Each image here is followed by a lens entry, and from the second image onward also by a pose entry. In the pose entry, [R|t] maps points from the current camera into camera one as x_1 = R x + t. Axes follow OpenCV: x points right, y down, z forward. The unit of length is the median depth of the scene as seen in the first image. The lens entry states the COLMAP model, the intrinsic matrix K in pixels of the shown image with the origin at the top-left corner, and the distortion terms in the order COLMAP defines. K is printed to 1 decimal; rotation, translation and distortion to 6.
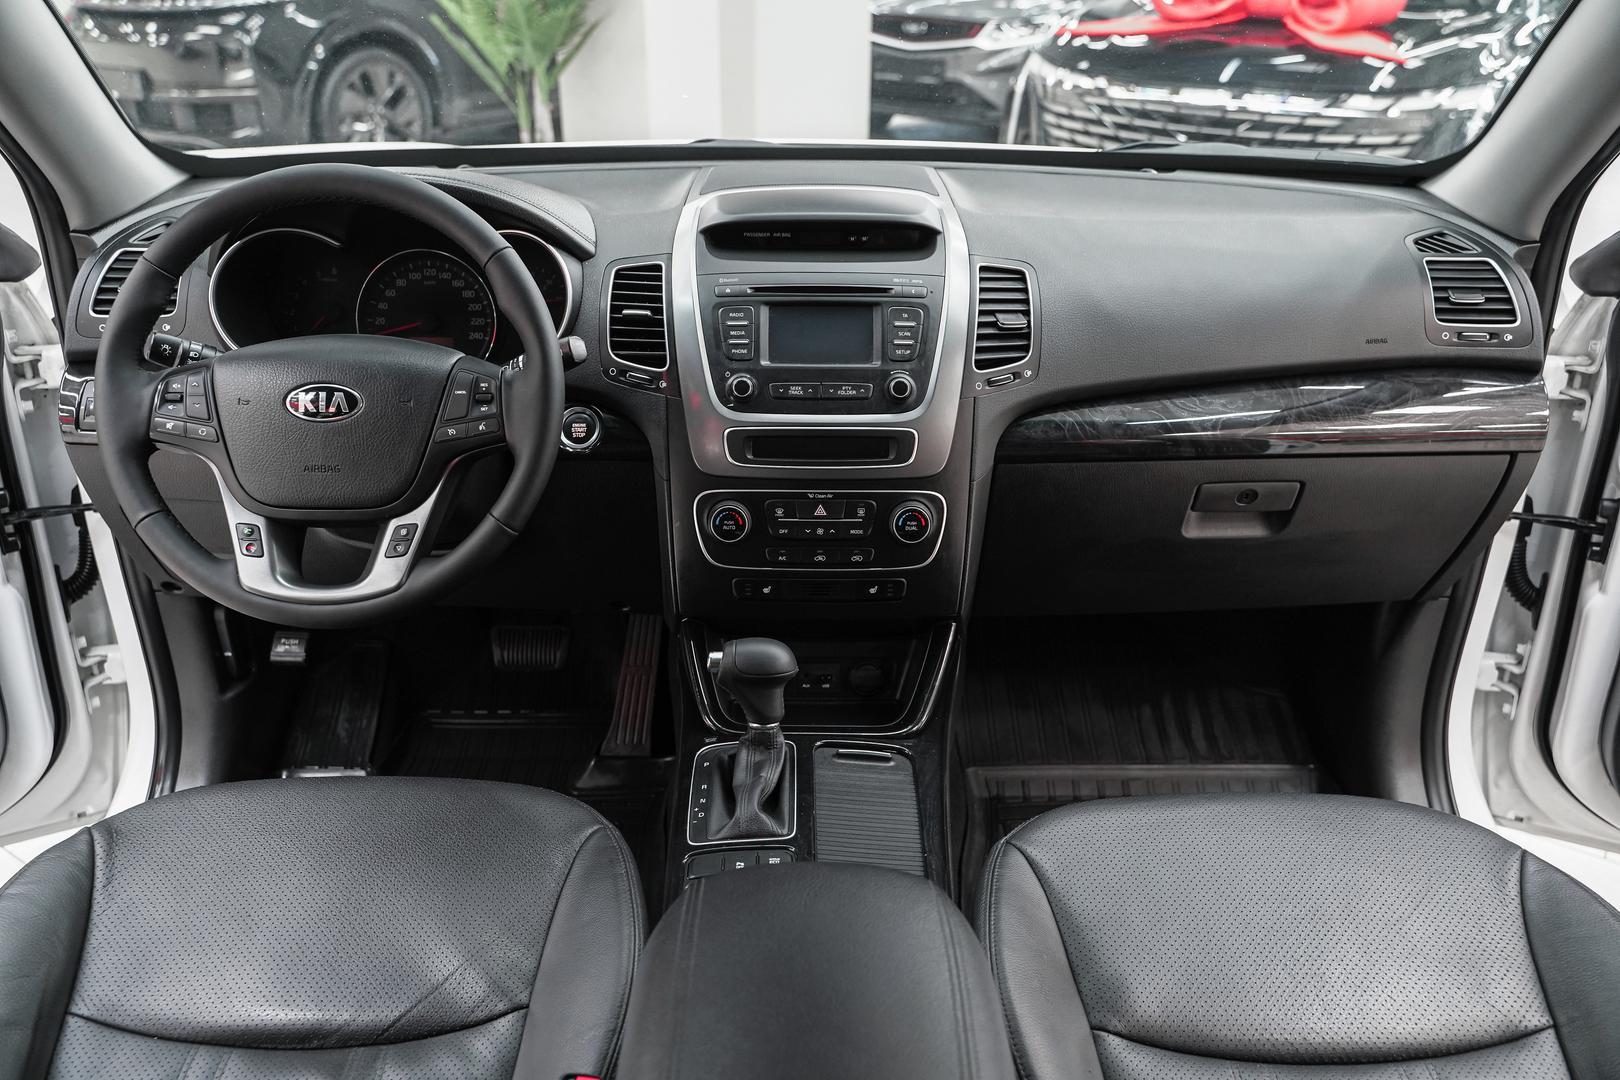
lens RADIAL K [[1272.9, 0, 810.0], [0, 1272.9, 540.0], [0, 0, 1]] dist [-0.011451, 0.000048]
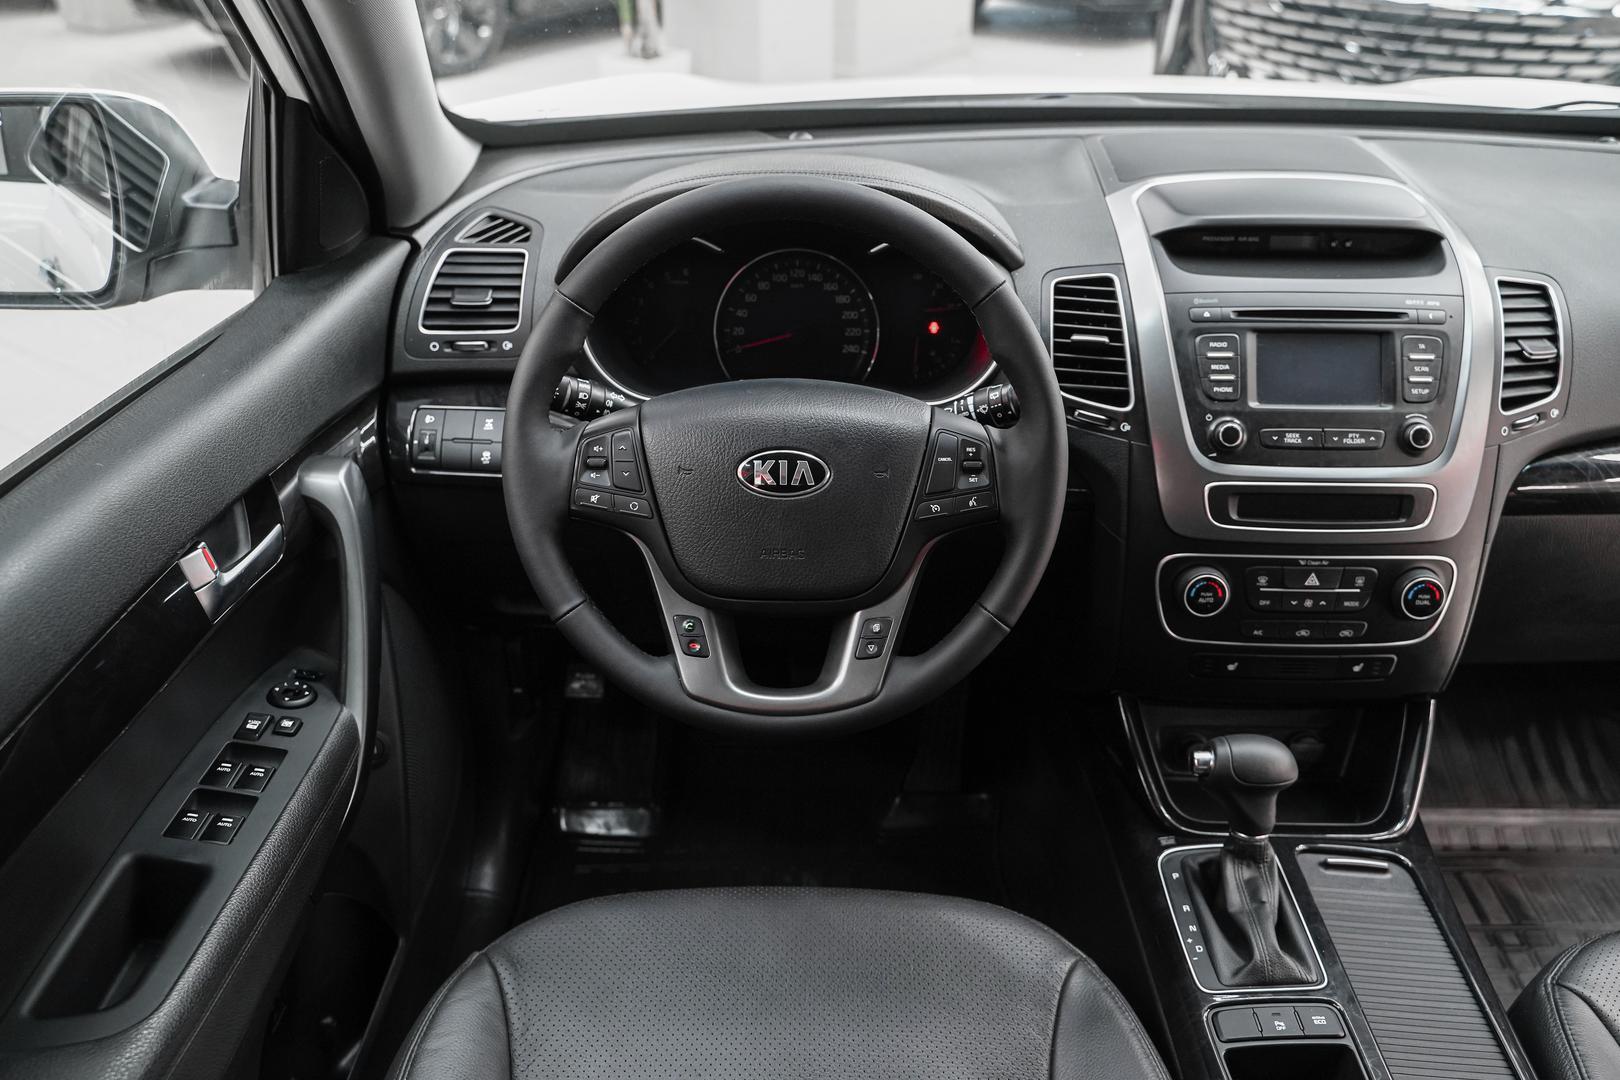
lens RADIAL K [[1304.4, 0, 810.0], [0, 1304.4, 540.0], [0, 0, 1]] dist [-0.015094, 0.015404]
pose [[0.999706, 0.007122, -0.023164, -0.302081], [-0.005227, 0.996710, 0.080882, -0.116387], [0.023664, -0.080737, 0.996454, 0.134726]]
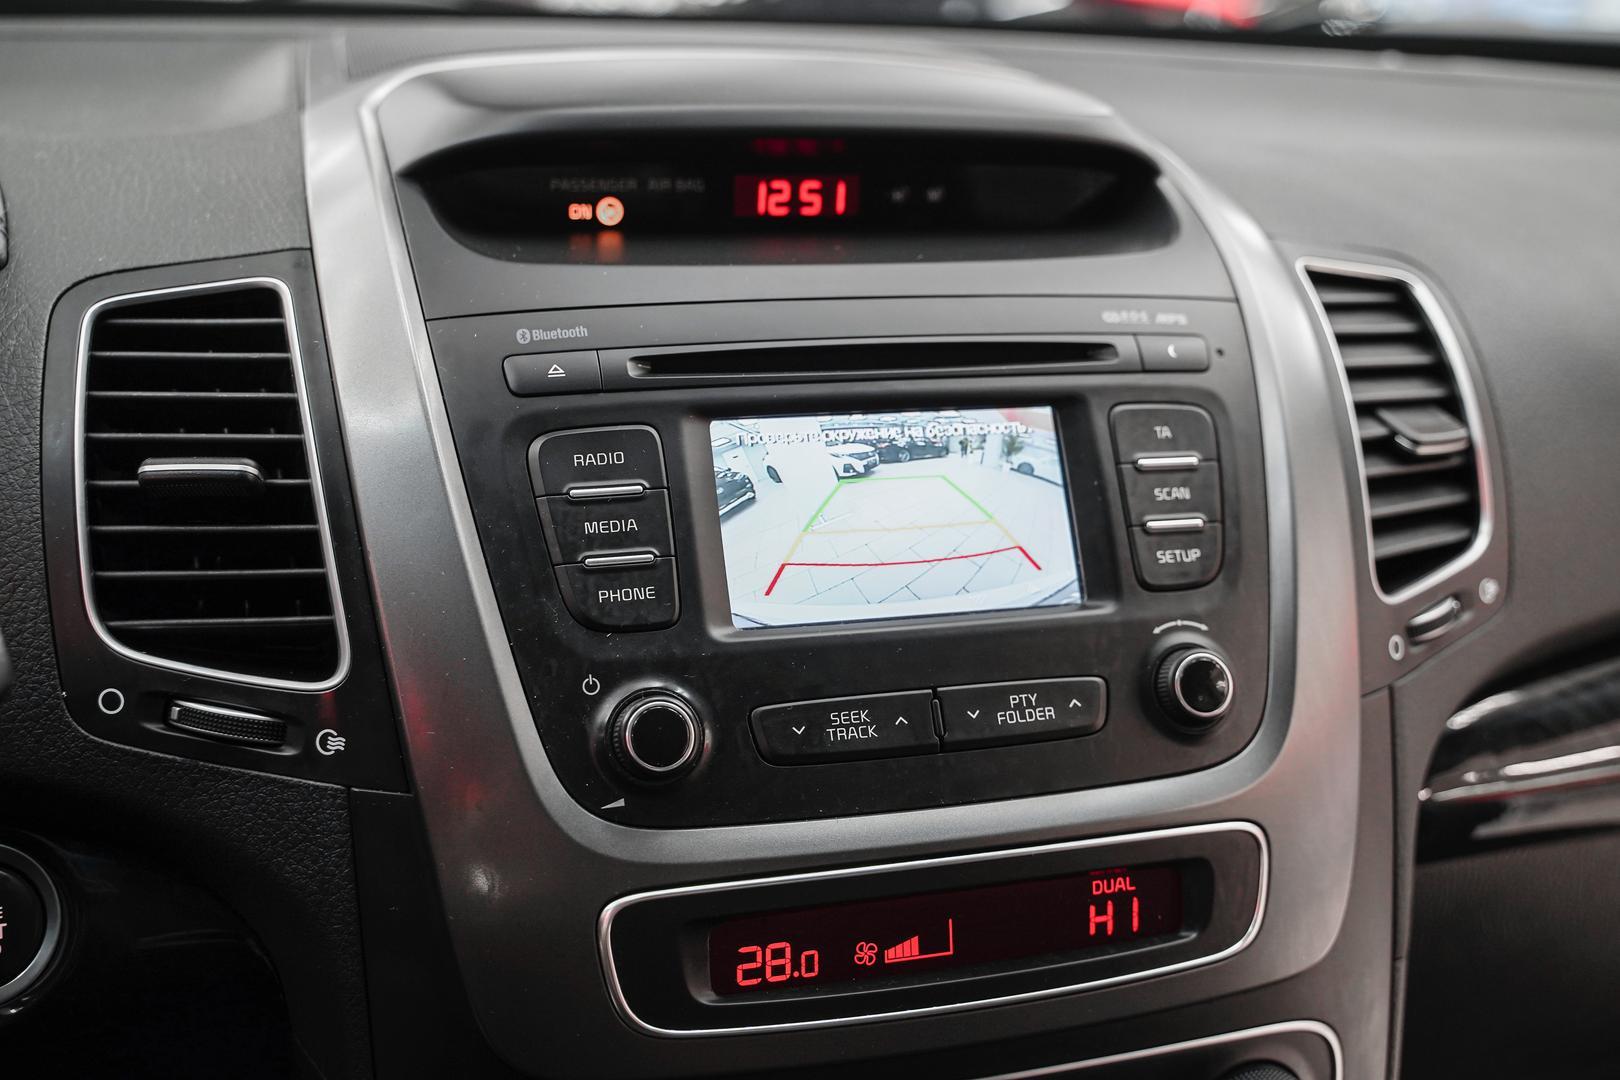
lens RADIAL K [[1739.0, 0, 810.0], [0, 1739.0, 540.0], [0, 0, 1]] dist [0.001595, -0.005553]
pose [[0.958425, -0.064390, 0.277984, -0.117416], [0.092366, 0.991764, -0.088730, -0.122577], [-0.269982, 0.110717, 0.956479, 0.635023]]
